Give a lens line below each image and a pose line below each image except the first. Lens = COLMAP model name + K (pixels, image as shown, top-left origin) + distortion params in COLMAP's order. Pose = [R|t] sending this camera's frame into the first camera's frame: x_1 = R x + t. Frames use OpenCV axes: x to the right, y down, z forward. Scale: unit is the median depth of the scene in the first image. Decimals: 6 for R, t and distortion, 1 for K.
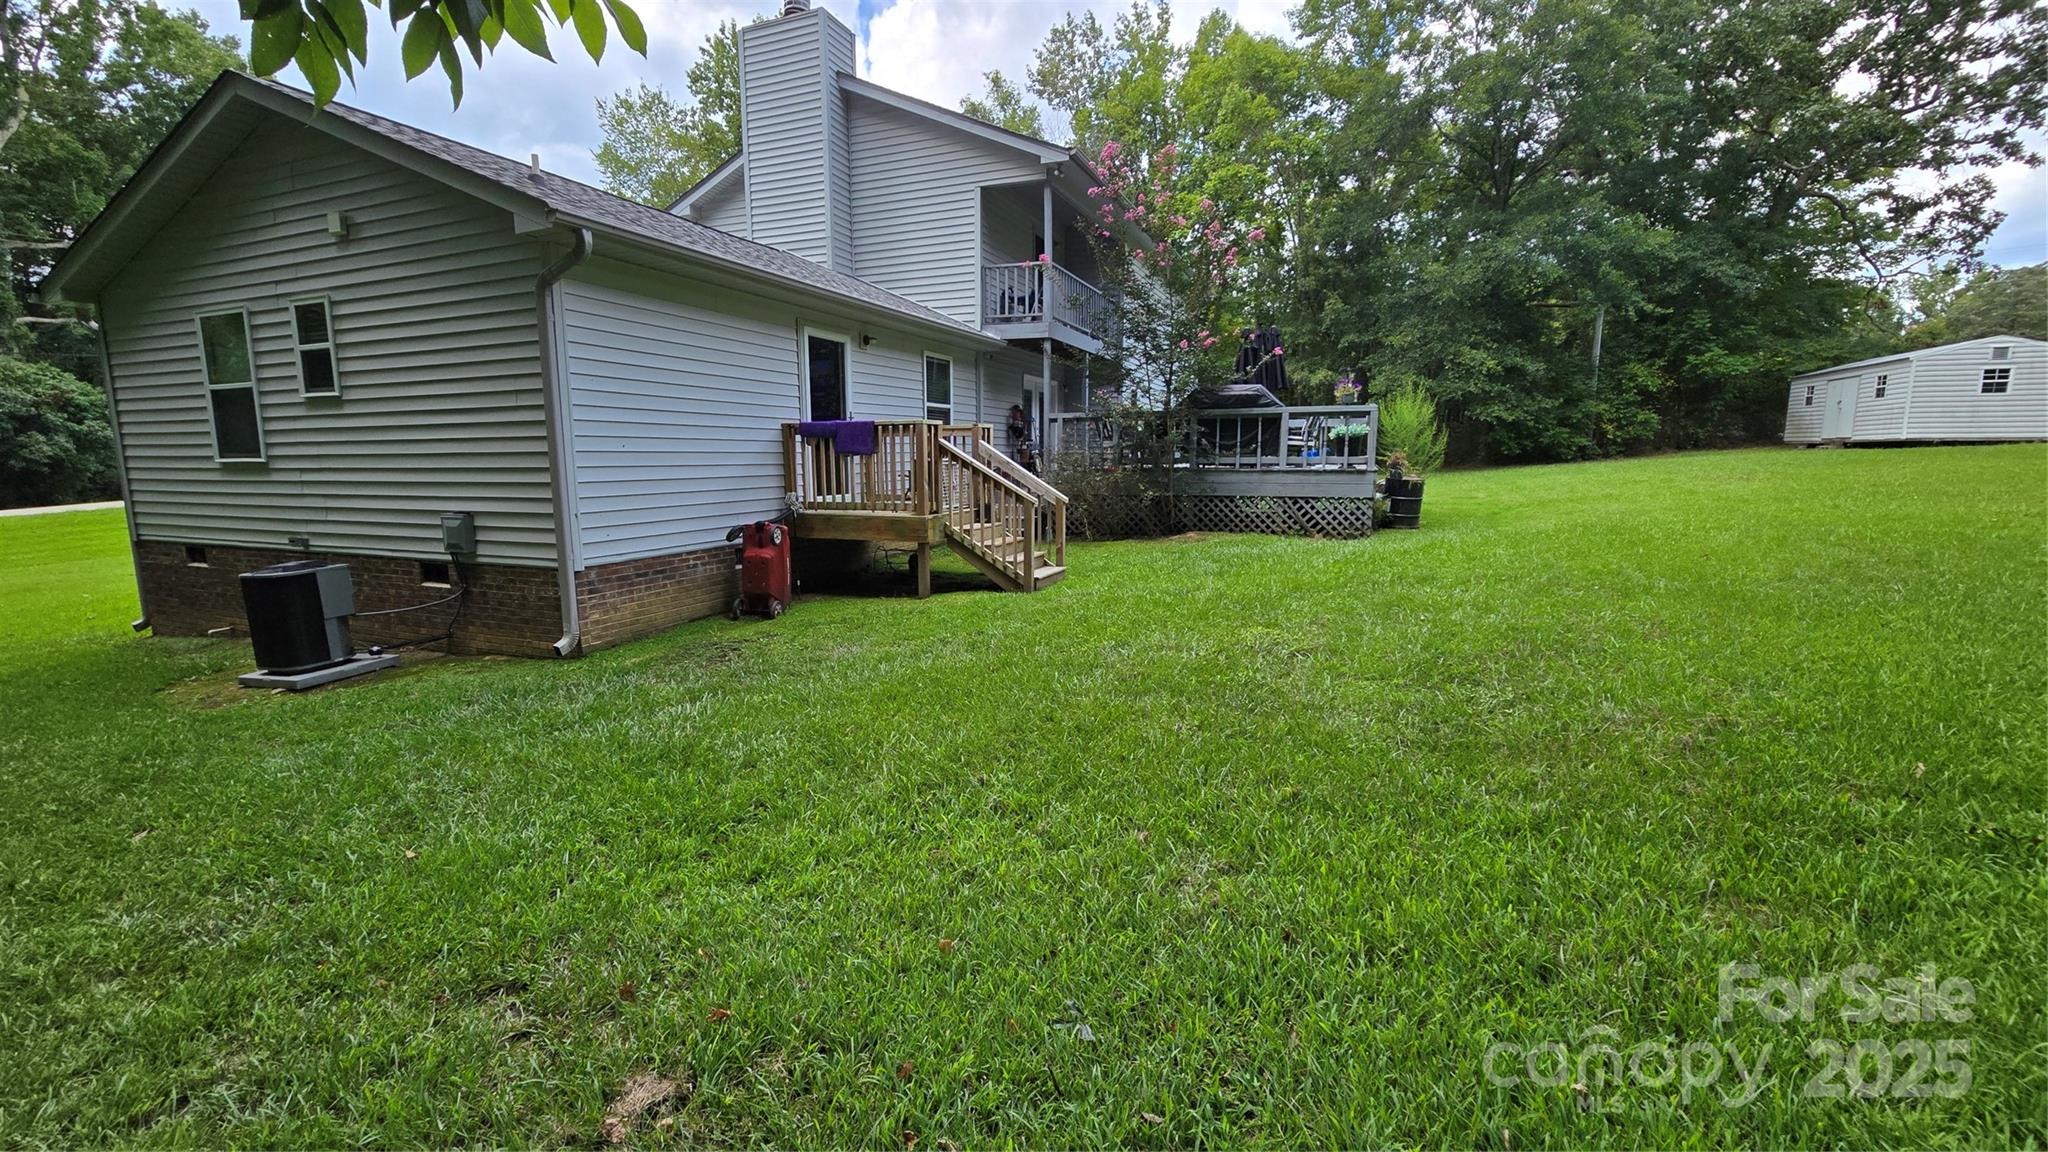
lens RADIAL K [[835.6, 0, 1013.2], [0, 835.6, 577.7], [0, 0, 1]] dist [0.001944, -0.002887]
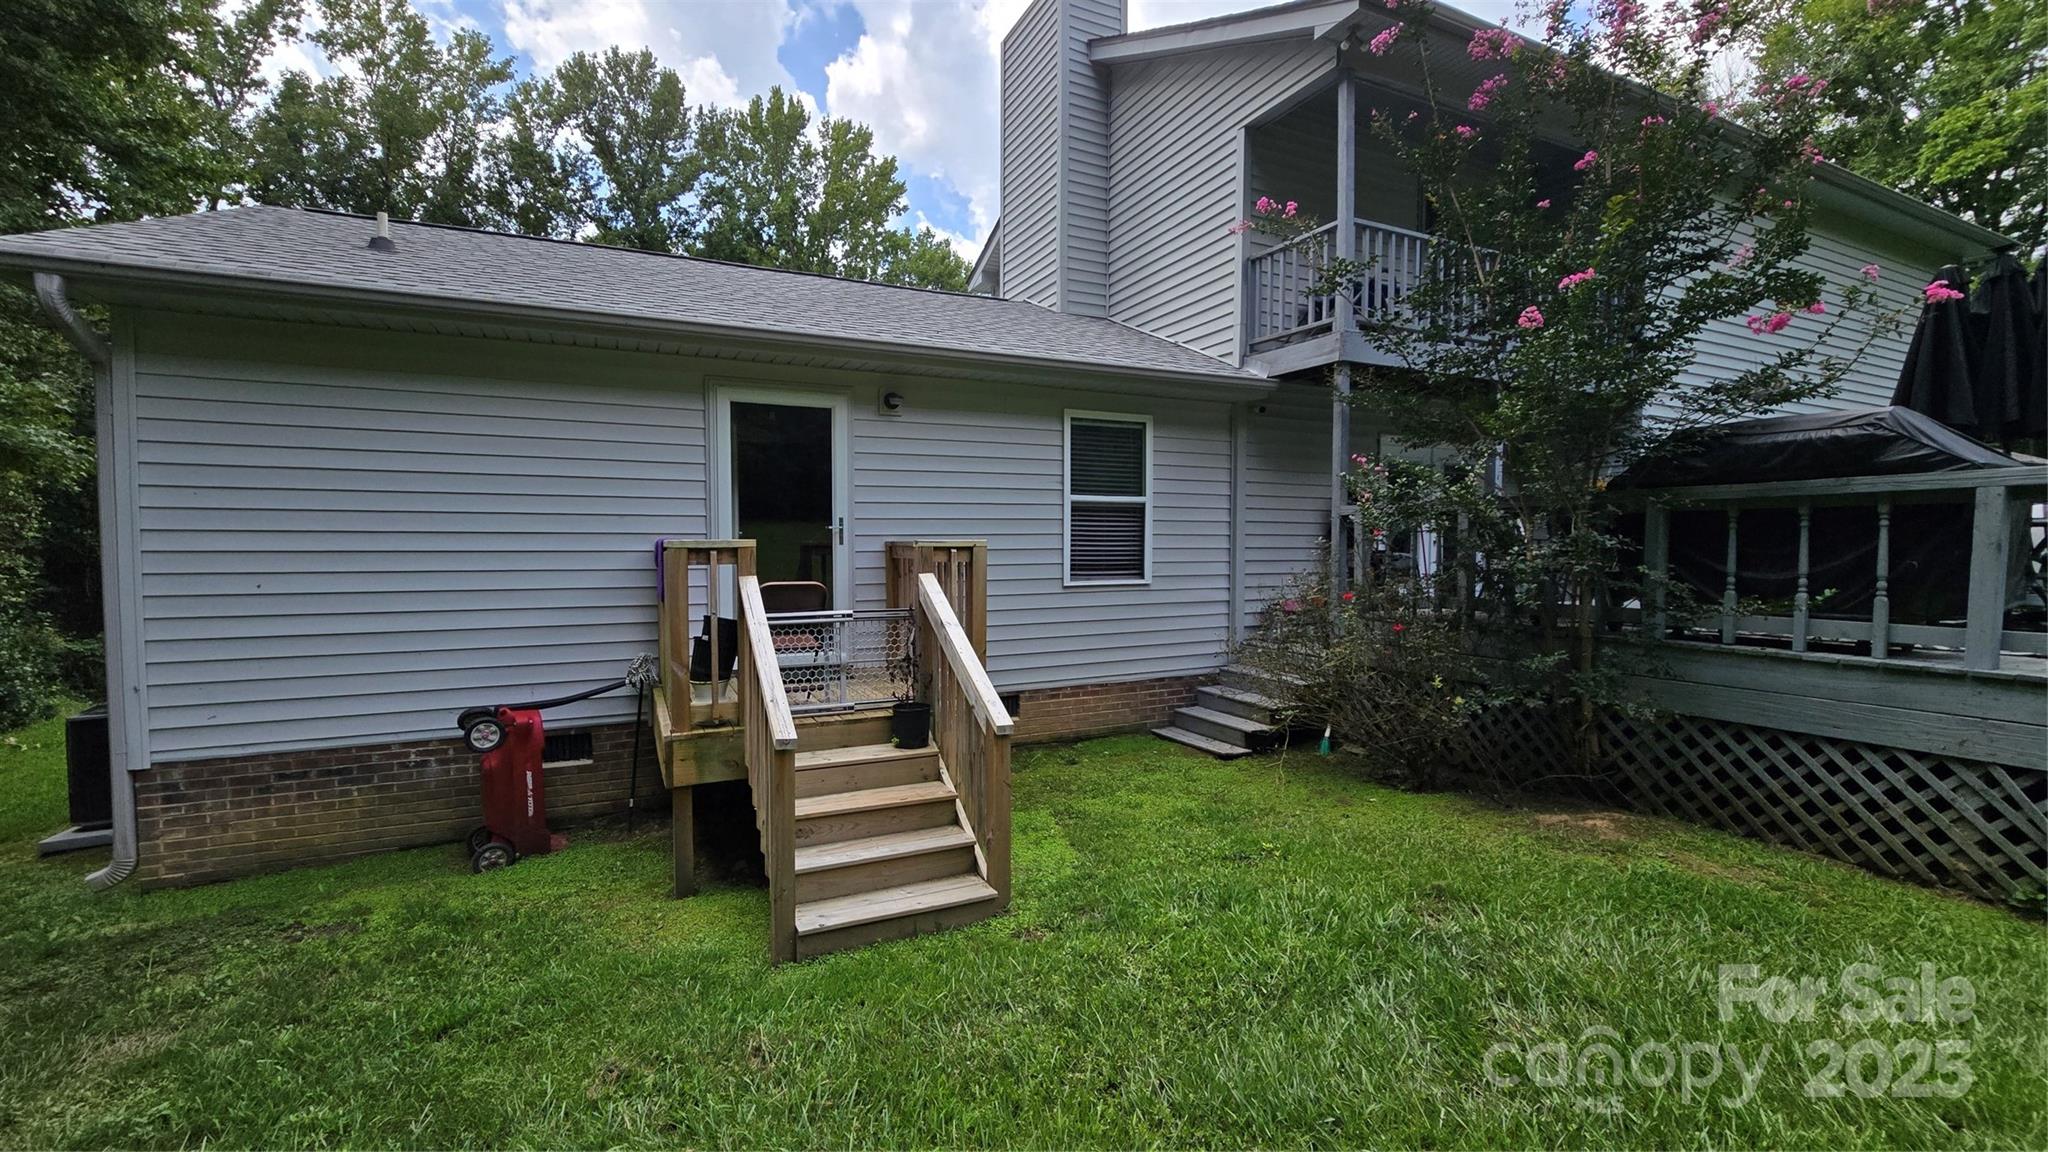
lens RADIAL K [[835.6, 0, 1013.2], [0, 835.6, 577.7], [0, 0, 1]] dist [0.001944, -0.002887]
pose [[0.743651, 0.031298, -0.667835, 0.282600], [-0.100452, 0.992795, -0.065330, -0.116739], [0.660979, 0.115668, 0.741437, 0.580420]]
